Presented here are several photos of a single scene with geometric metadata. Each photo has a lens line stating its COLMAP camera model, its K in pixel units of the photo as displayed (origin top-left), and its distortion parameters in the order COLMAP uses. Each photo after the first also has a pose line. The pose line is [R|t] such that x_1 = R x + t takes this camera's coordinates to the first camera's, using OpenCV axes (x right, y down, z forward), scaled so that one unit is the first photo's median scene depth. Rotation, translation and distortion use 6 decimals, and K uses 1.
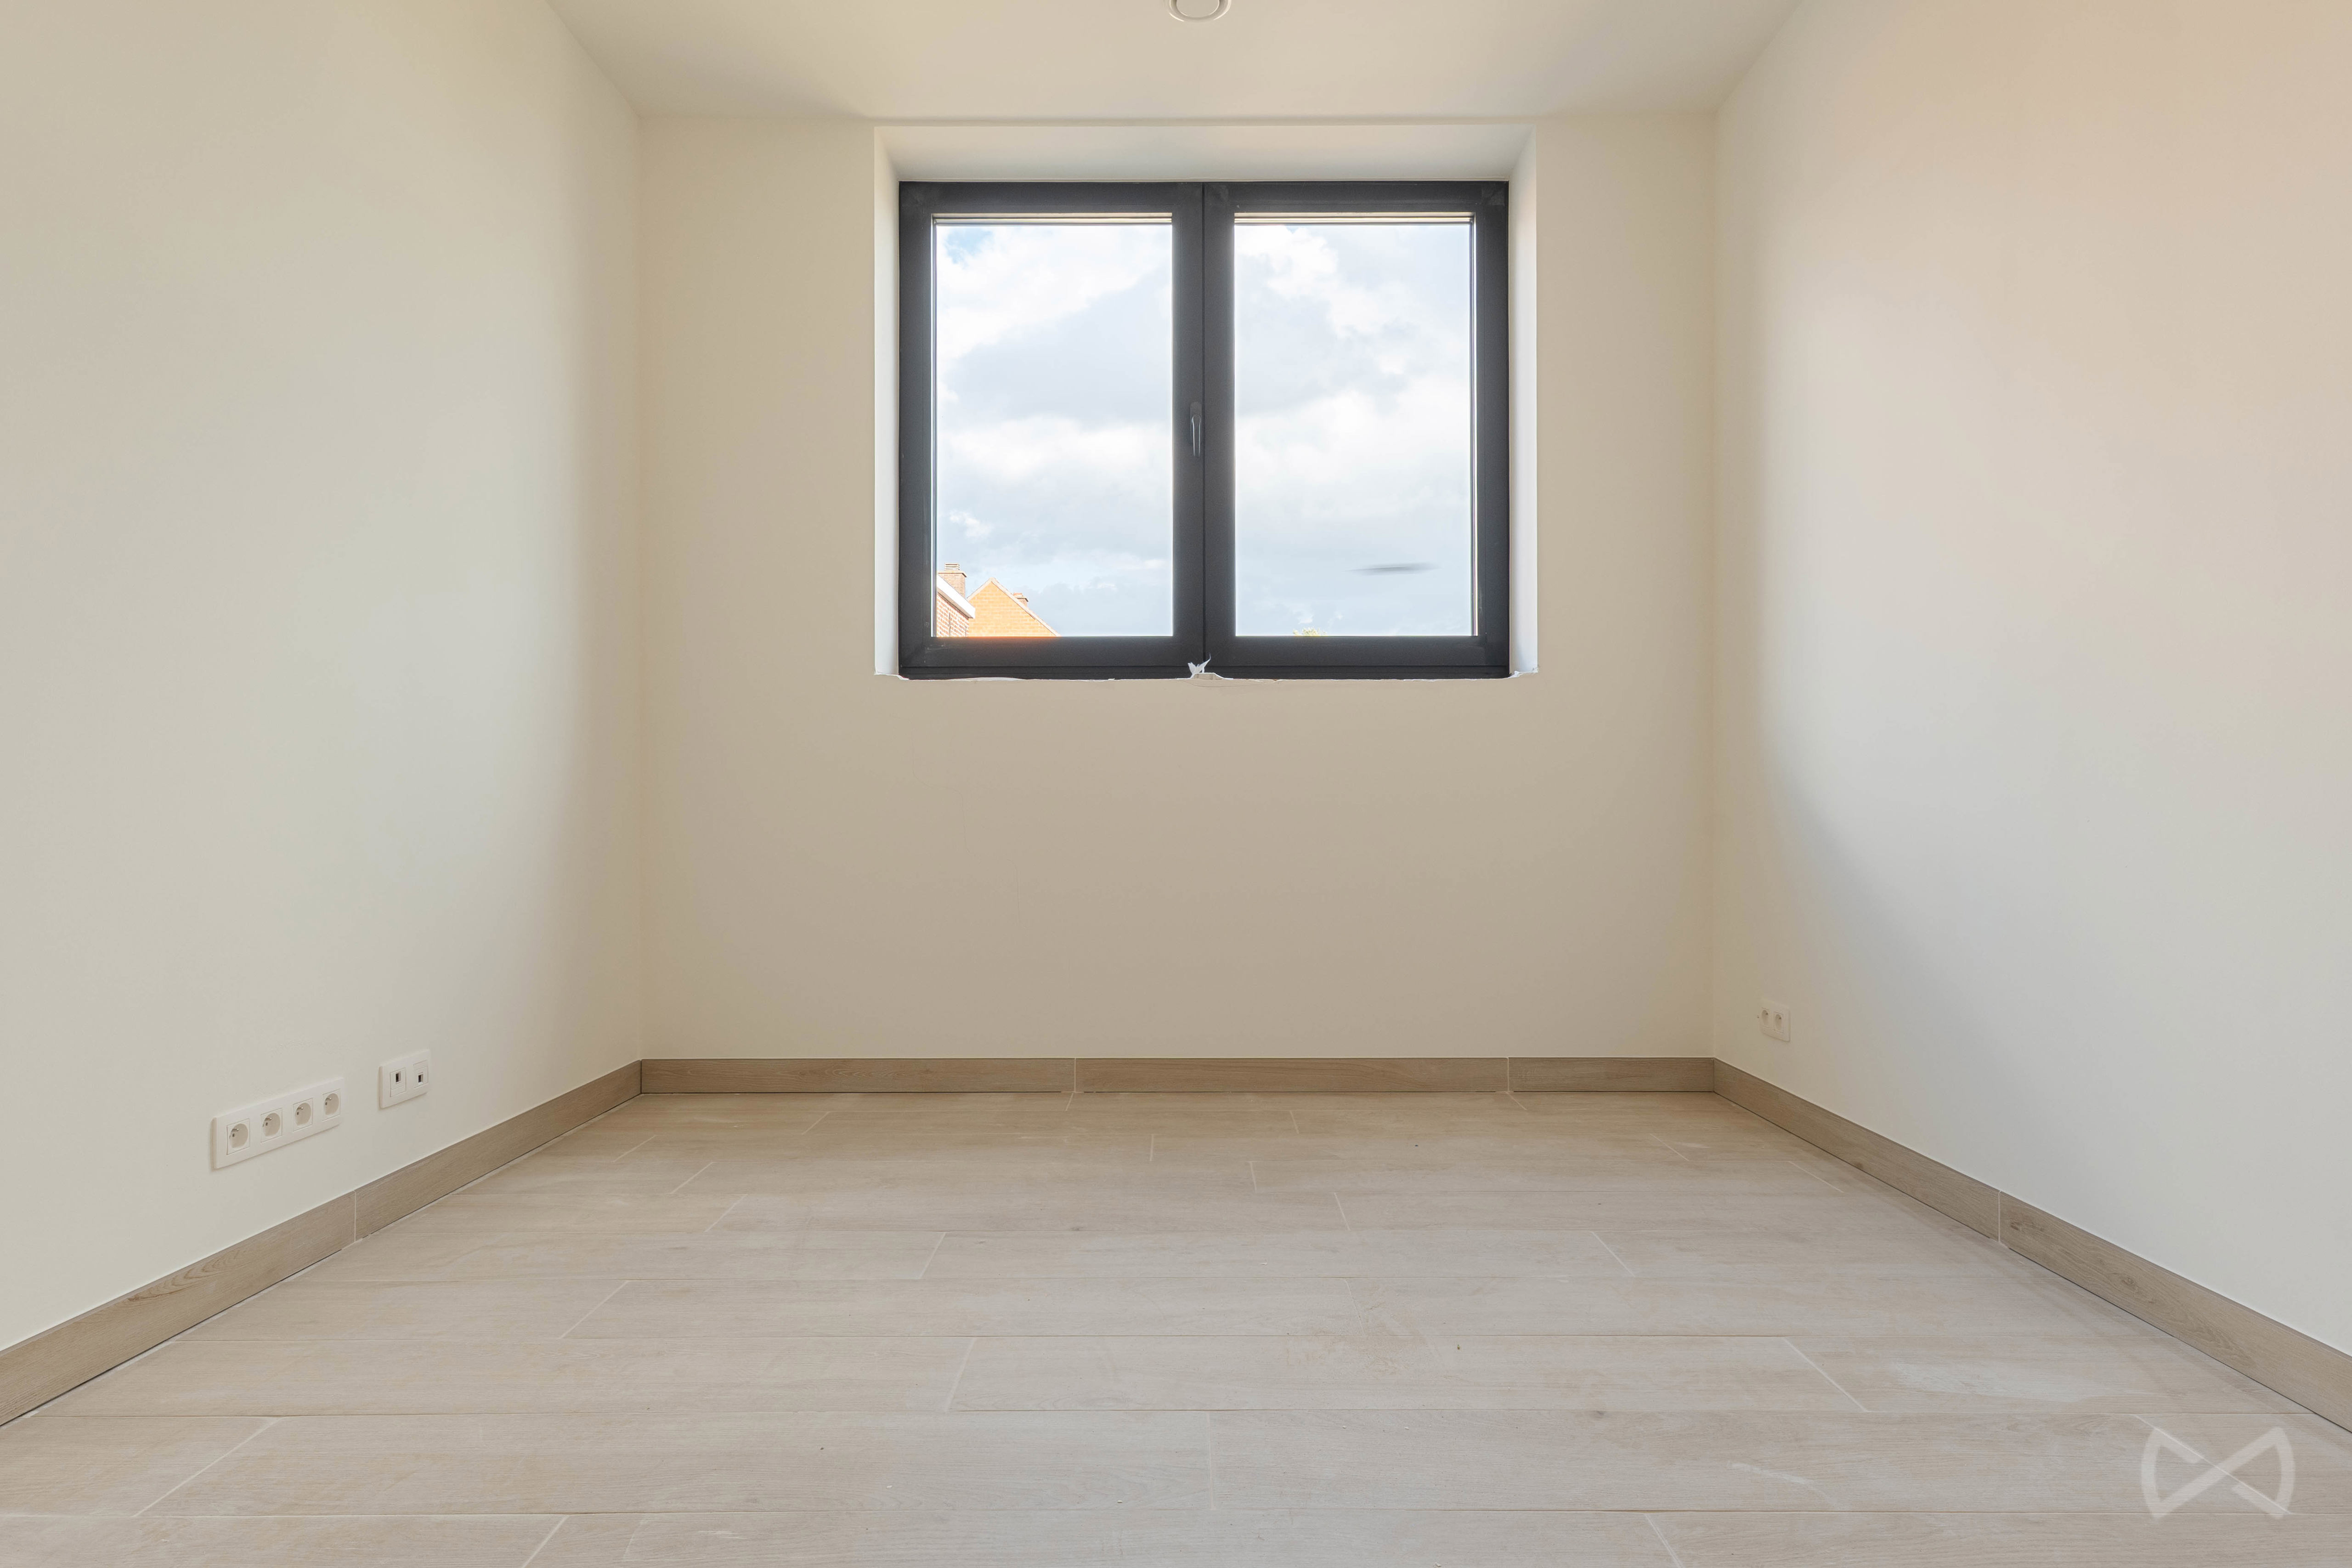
lens RADIAL K [[1262.6, 0, 1182.3], [0, 1262.6, 801.1], [0, 0, 1]] dist [-0.000433, 0.011720]
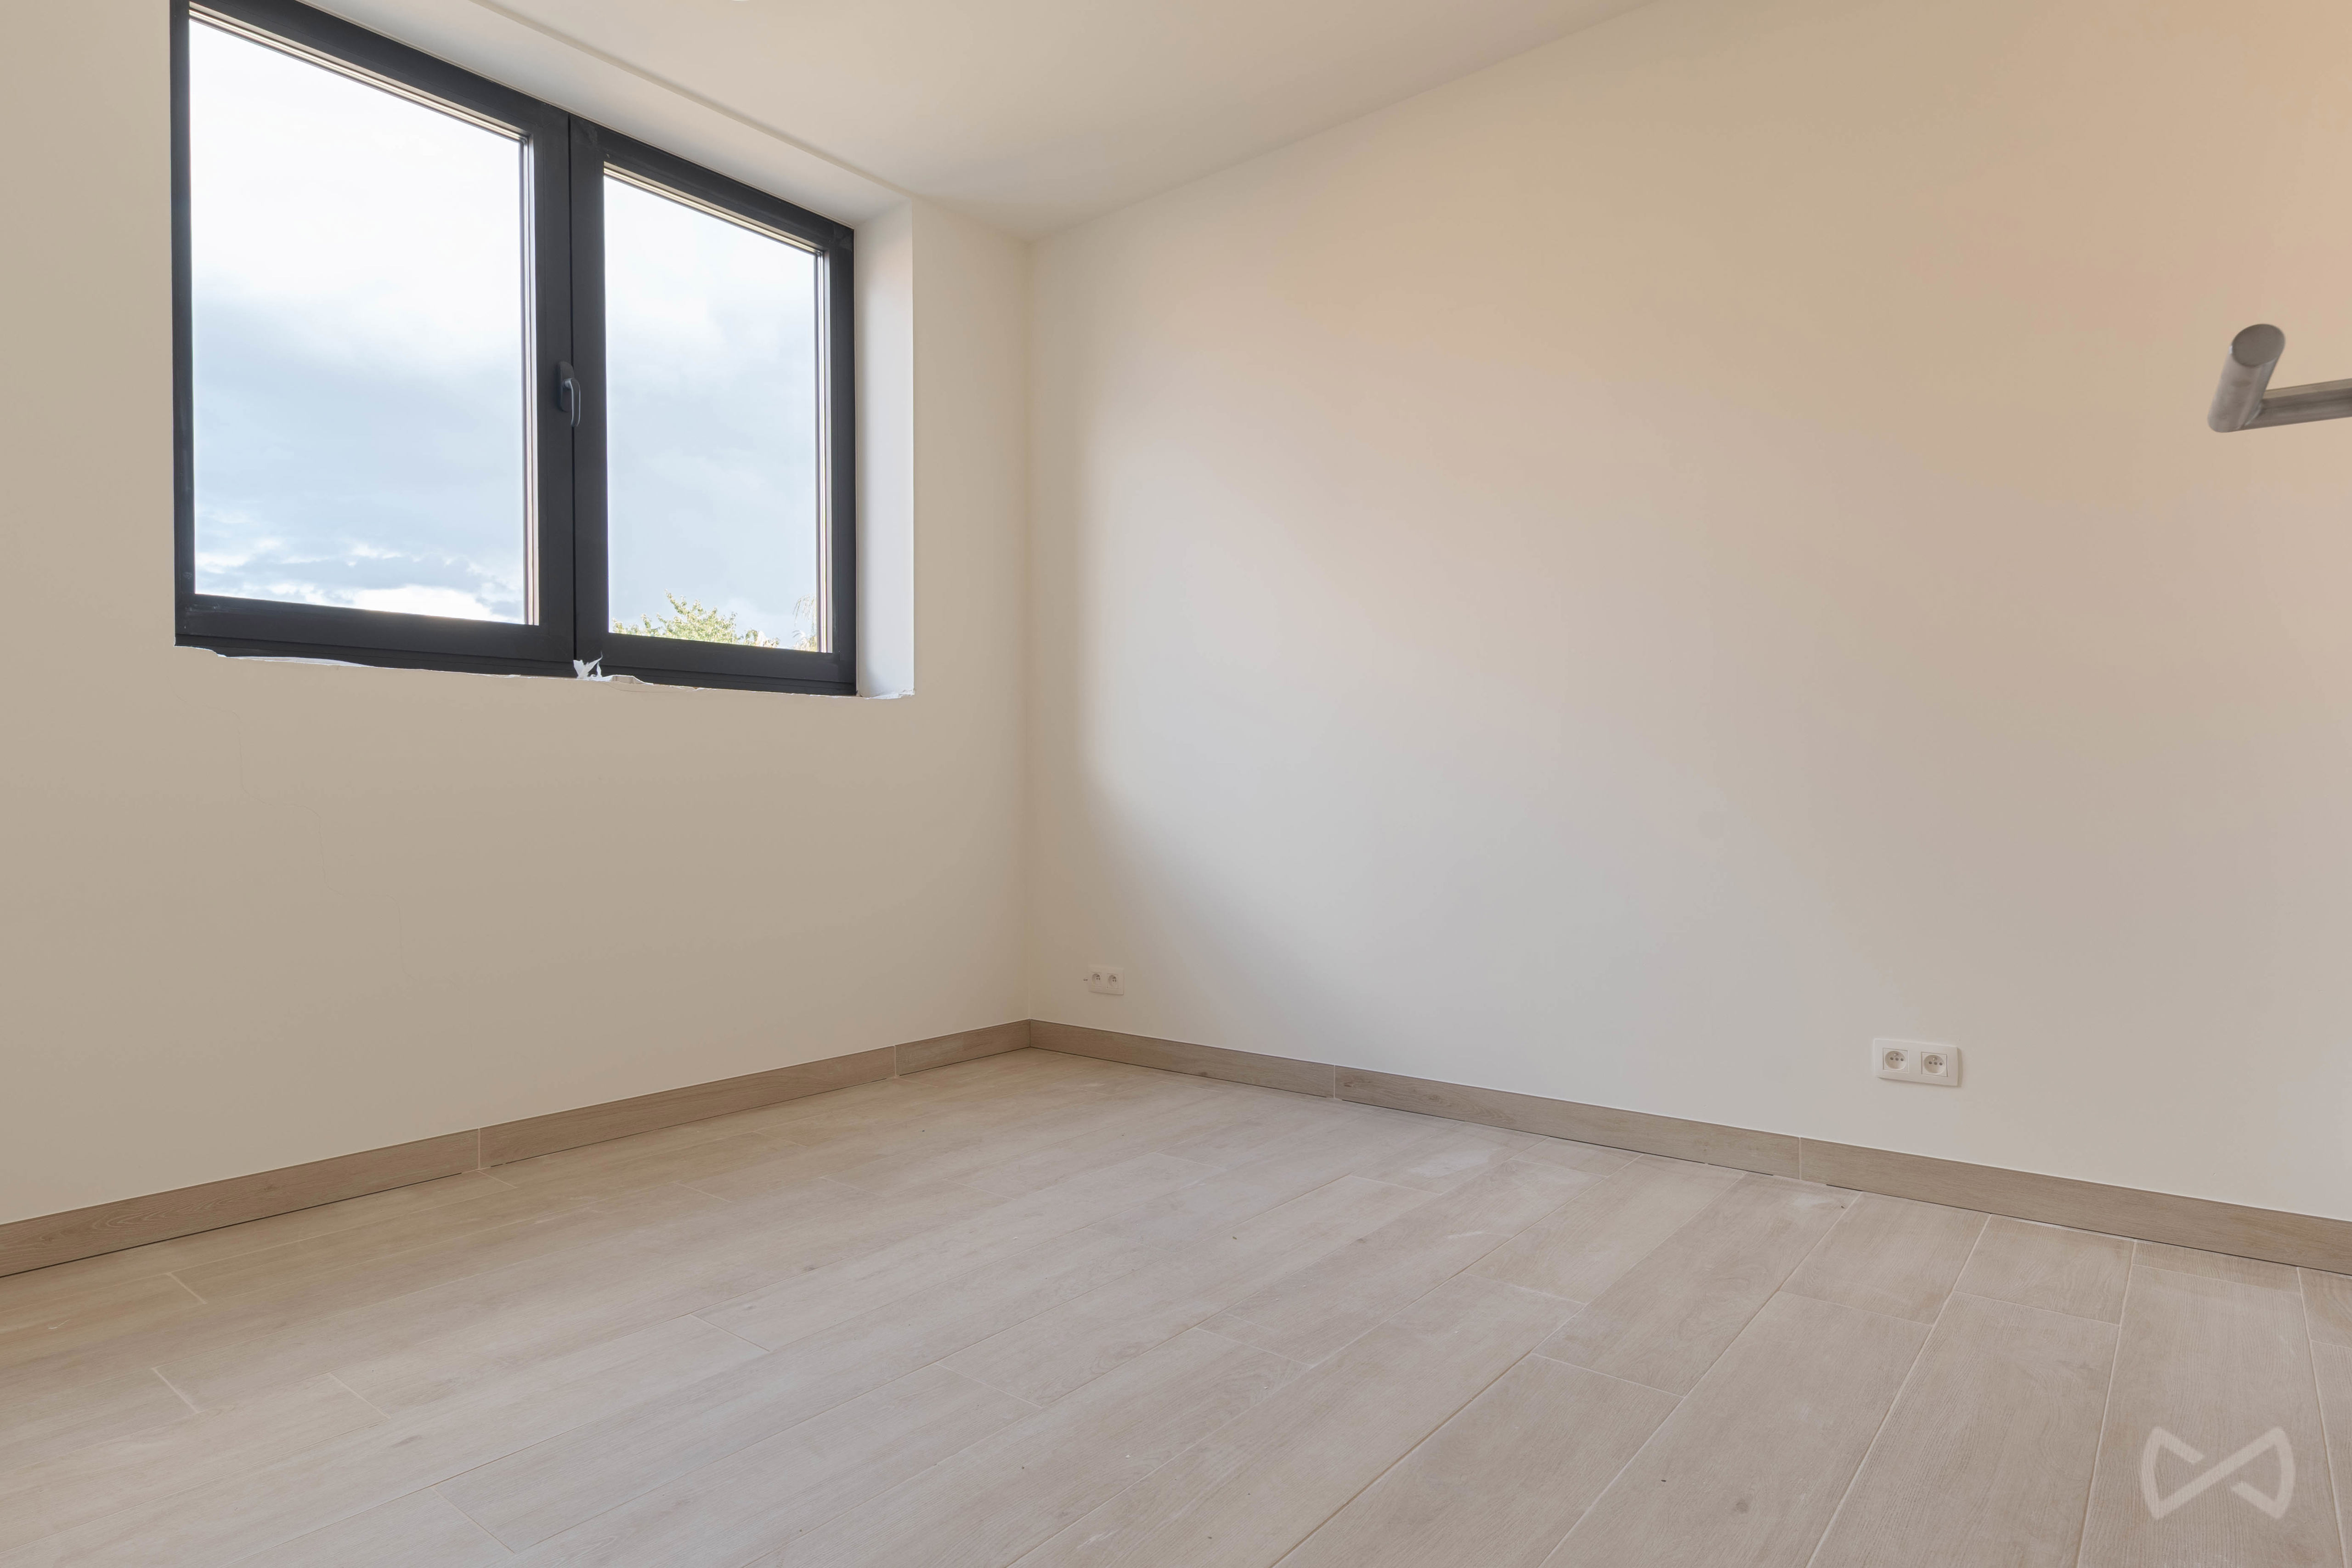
lens RADIAL K [[1308.1, 0, 1178.2], [0, 1308.1, 792.4], [0, 0, 1]] dist [0.005826, 0.001602]
pose [[0.619276, -0.004995, 0.785158, -0.487490], [-0.000598, 0.999976, 0.006834, -0.024796], [-0.785173, -0.004702, 0.619258, 0.106486]]
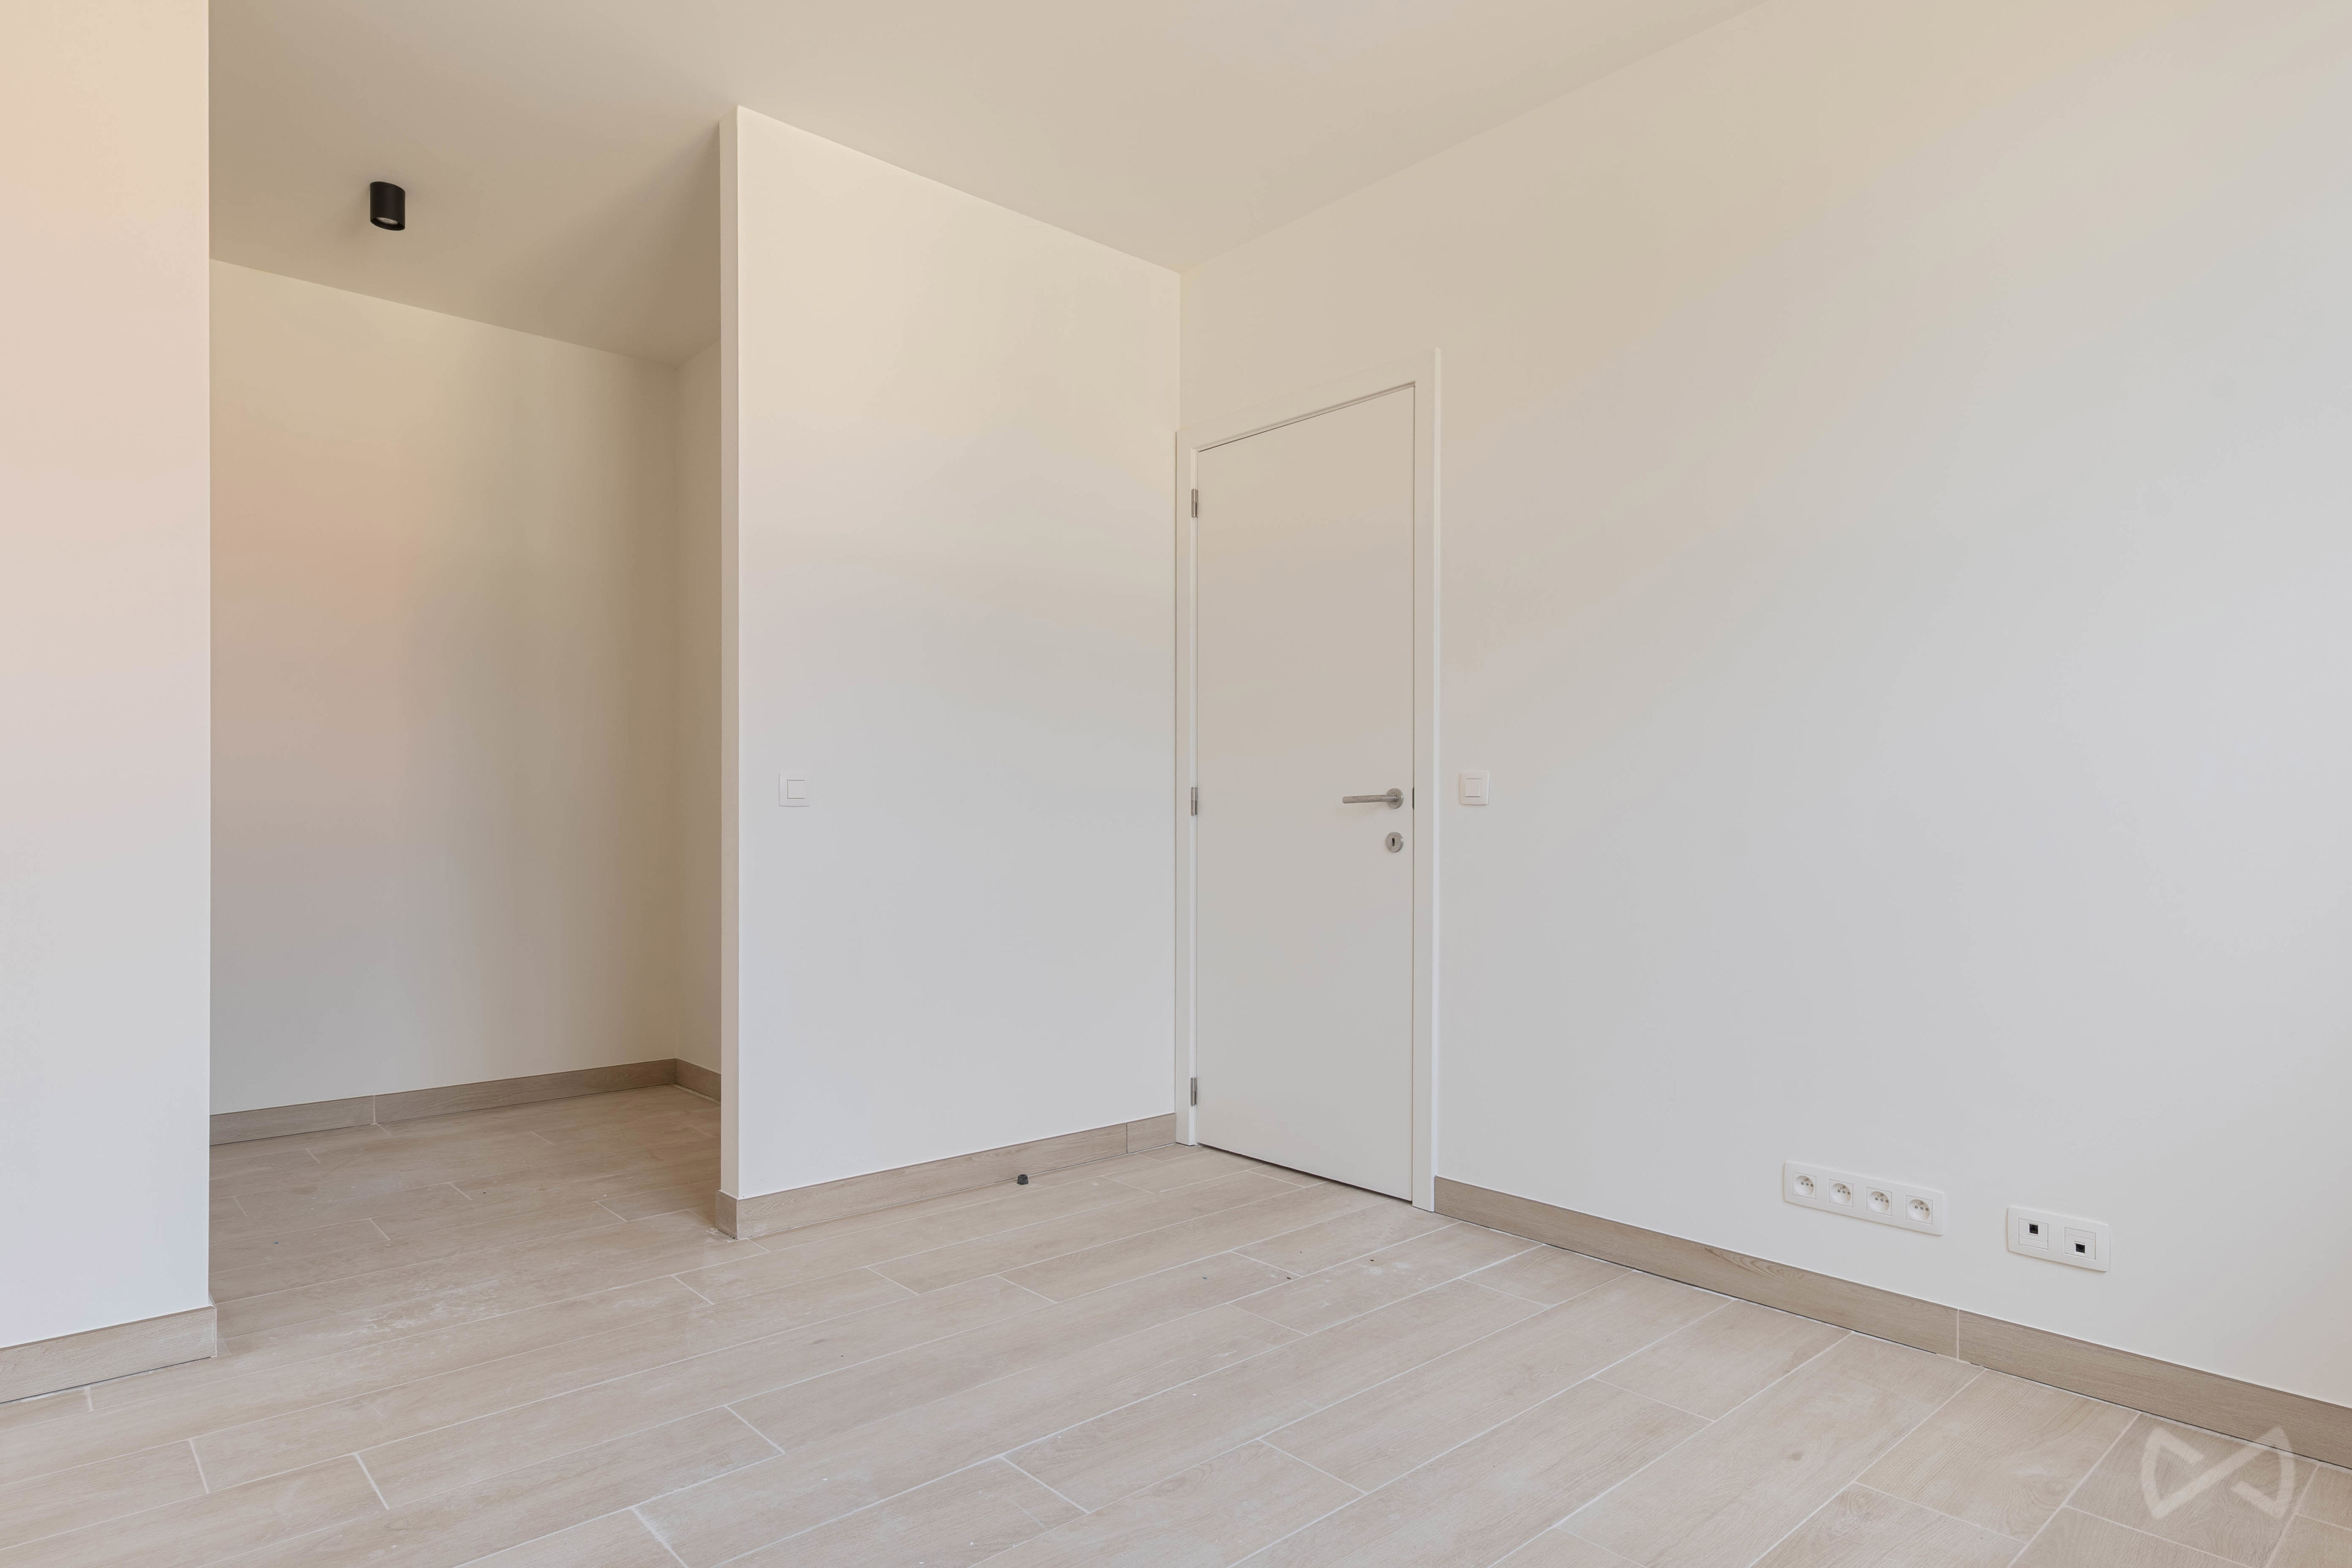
lens RADIAL K [[1308.1, 0, 1178.2], [0, 1308.1, 792.4], [0, 0, 1]] dist [0.005826, 0.001602]
pose [[-0.742213, -0.012483, -0.670048, 0.365155], [0.002456, 0.999769, -0.021345, -0.061604], [0.670159, -0.017488, -0.742011, 0.939984]]
